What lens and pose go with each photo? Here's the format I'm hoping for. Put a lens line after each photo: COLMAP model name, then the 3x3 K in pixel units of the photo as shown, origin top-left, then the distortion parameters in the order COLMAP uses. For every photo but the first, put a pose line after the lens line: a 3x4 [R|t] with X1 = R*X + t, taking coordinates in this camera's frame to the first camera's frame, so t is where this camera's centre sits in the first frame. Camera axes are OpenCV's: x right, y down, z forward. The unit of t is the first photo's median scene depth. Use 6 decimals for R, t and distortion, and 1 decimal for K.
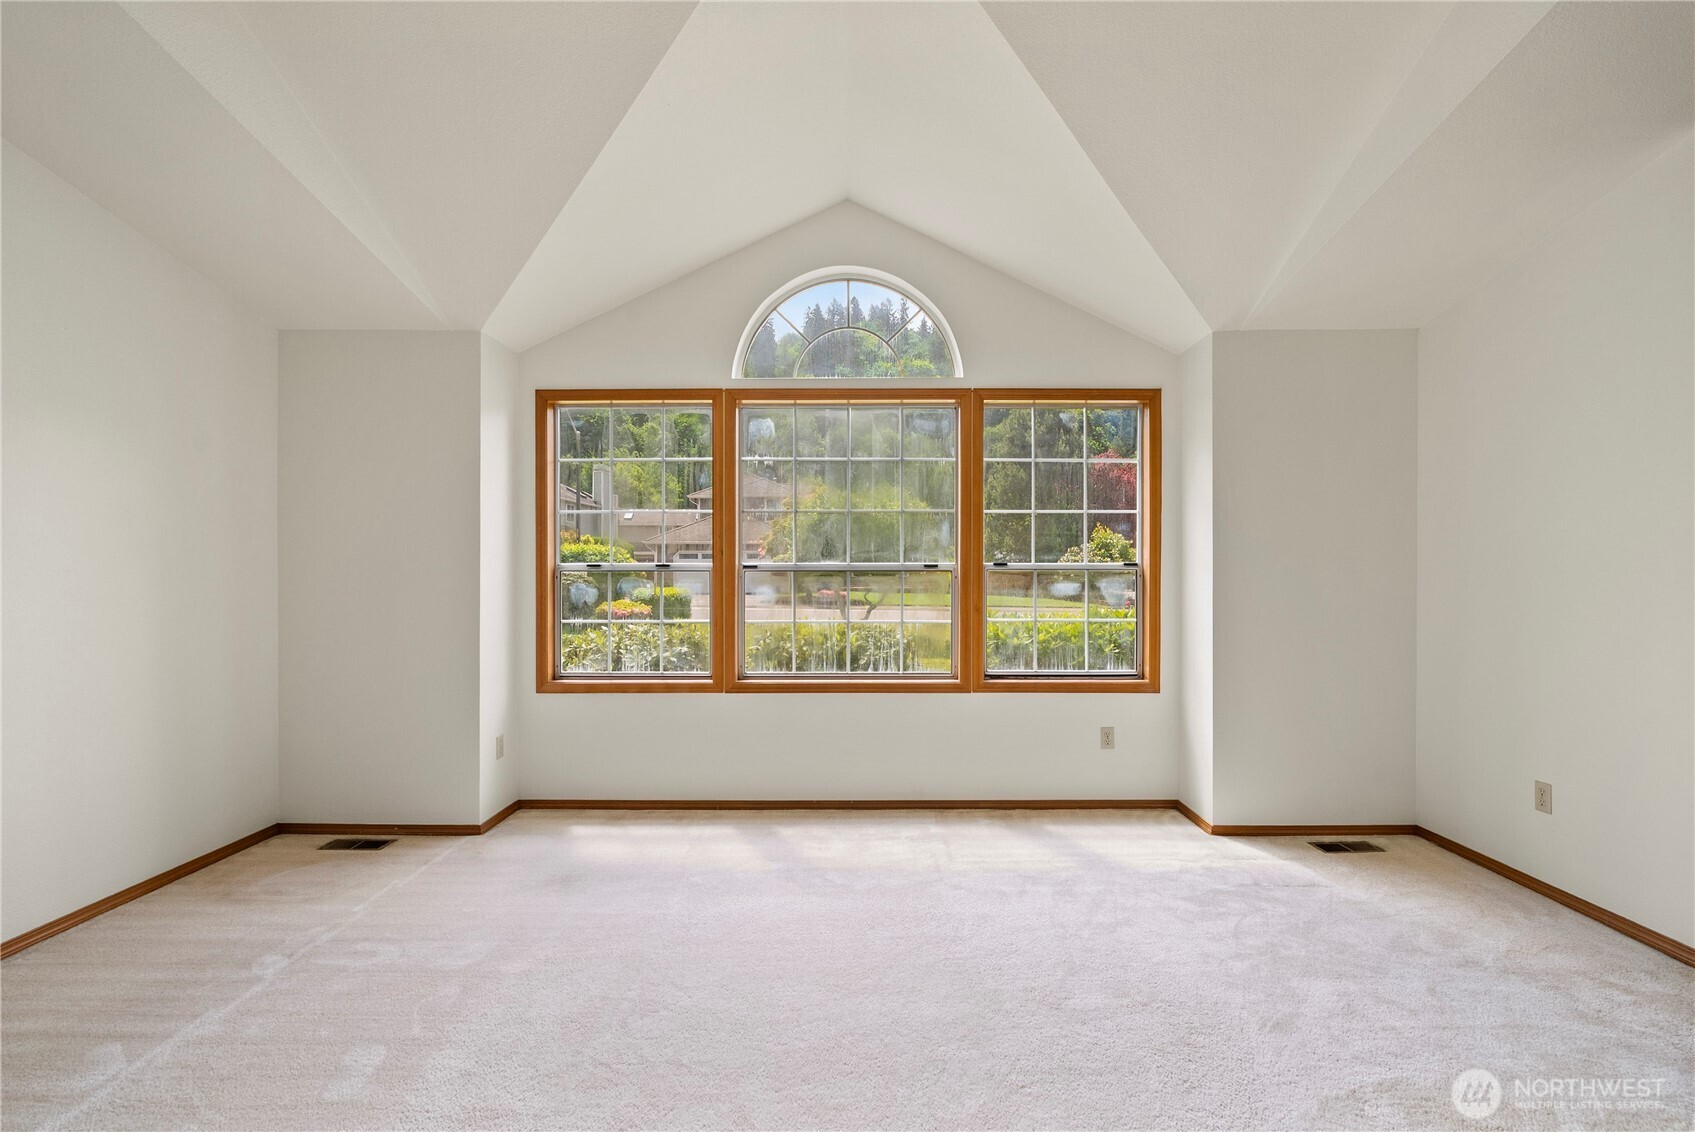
lens RADIAL K [[792.3, 0, 847.5], [0, 792.3, 566.0], [0, 0, 1]] dist [-0.001121, -0.000065]
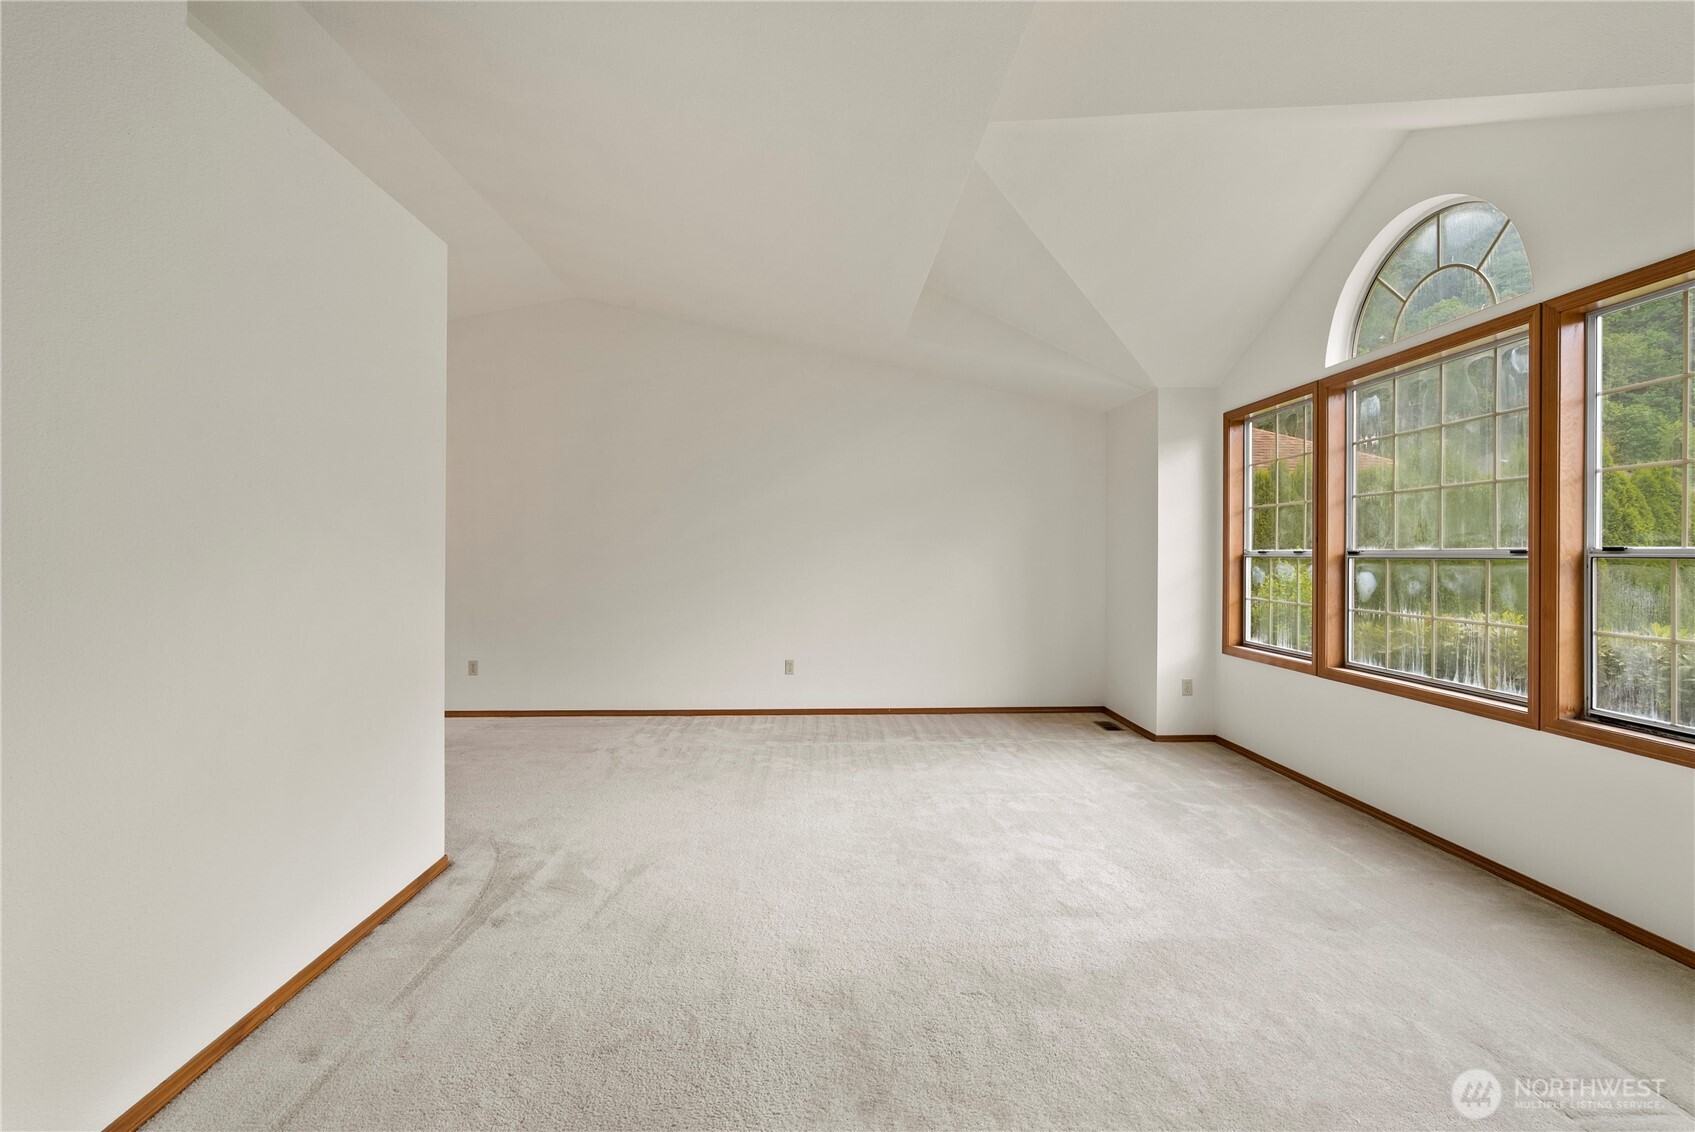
lens RADIAL K [[792.3, 0, 837.8], [0, 792.3, 536.0], [0, 0, 1]] dist [-0.000093, 0.000435]
pose [[0.028137, -0.022152, -0.999359, 0.827864], [0.003487, 0.999751, -0.022062, -0.000818], [0.999598, -0.002864, 0.028207, 0.342473]]
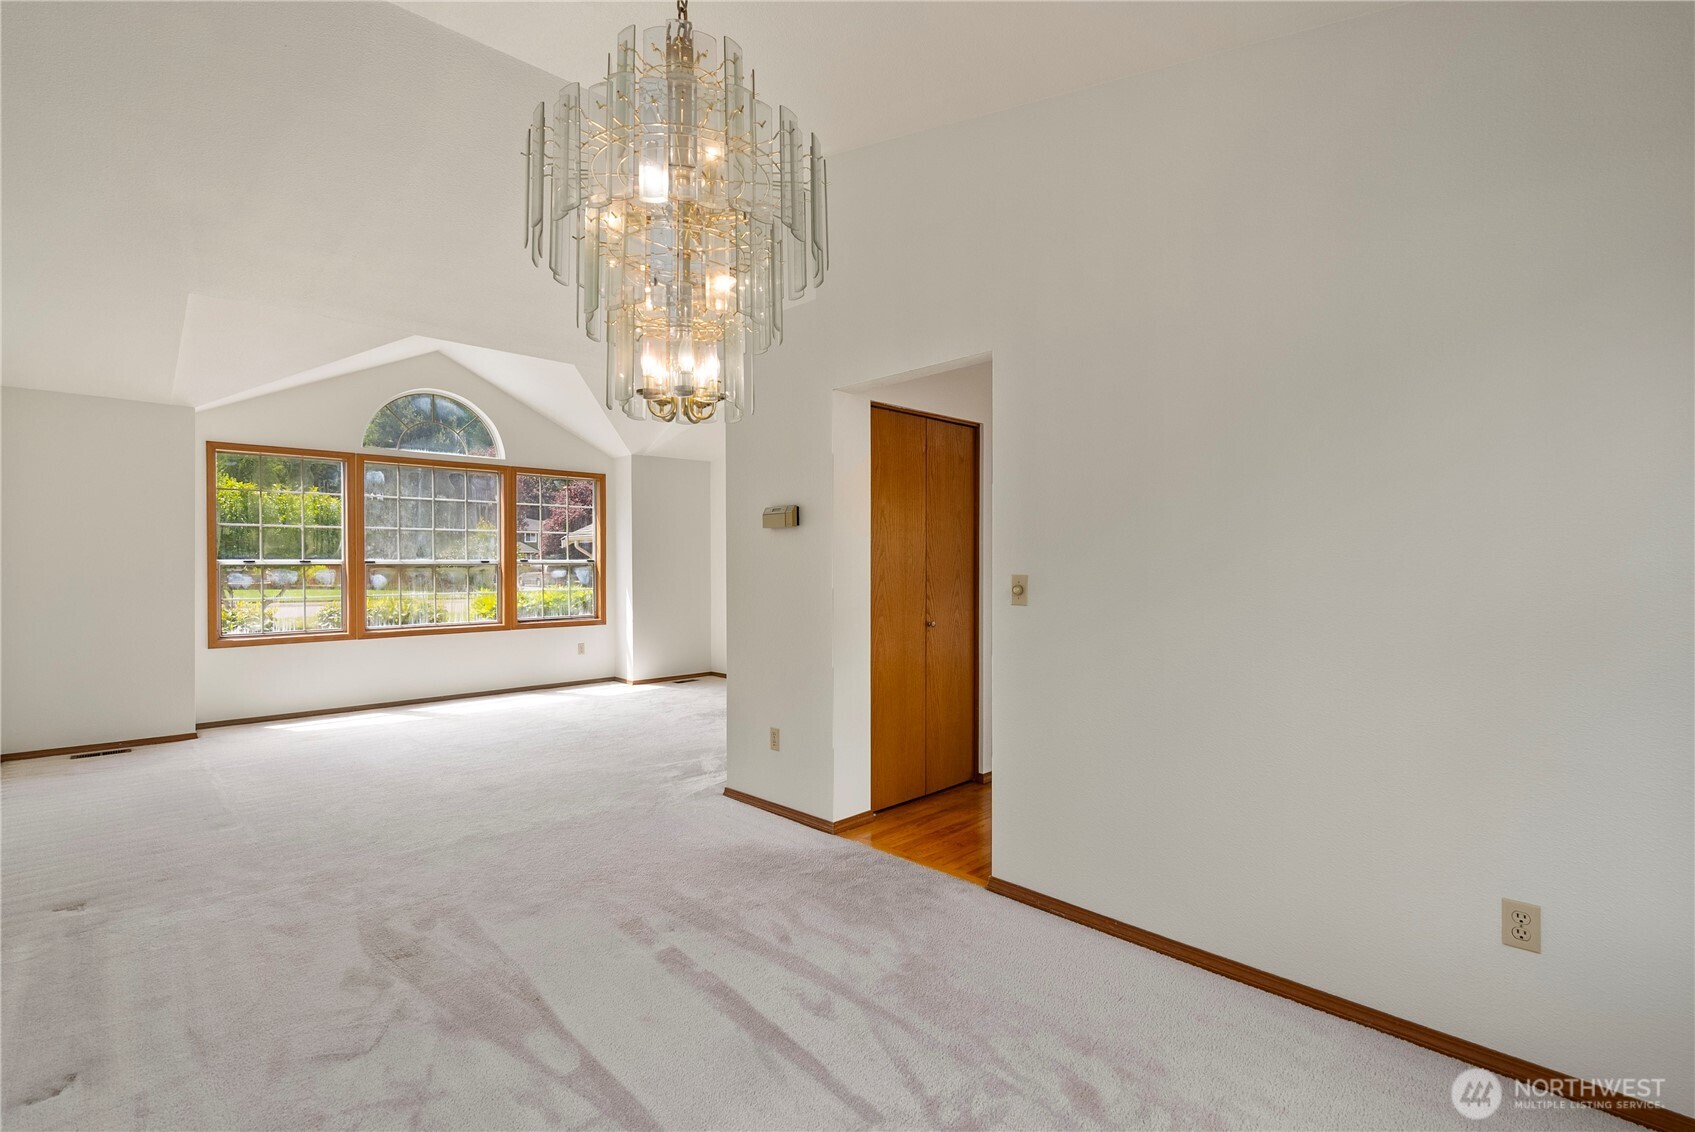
lens RADIAL K [[792.3, 0, 847.5], [0, 792.3, 566.0], [0, 0, 1]] dist [-0.001121, -0.000065]
pose [[0.726309, -0.004464, 0.687354, -0.530460], [-0.011462, 0.999761, 0.018605, -0.033456], [-0.687273, -0.021392, 0.726085, -0.863604]]
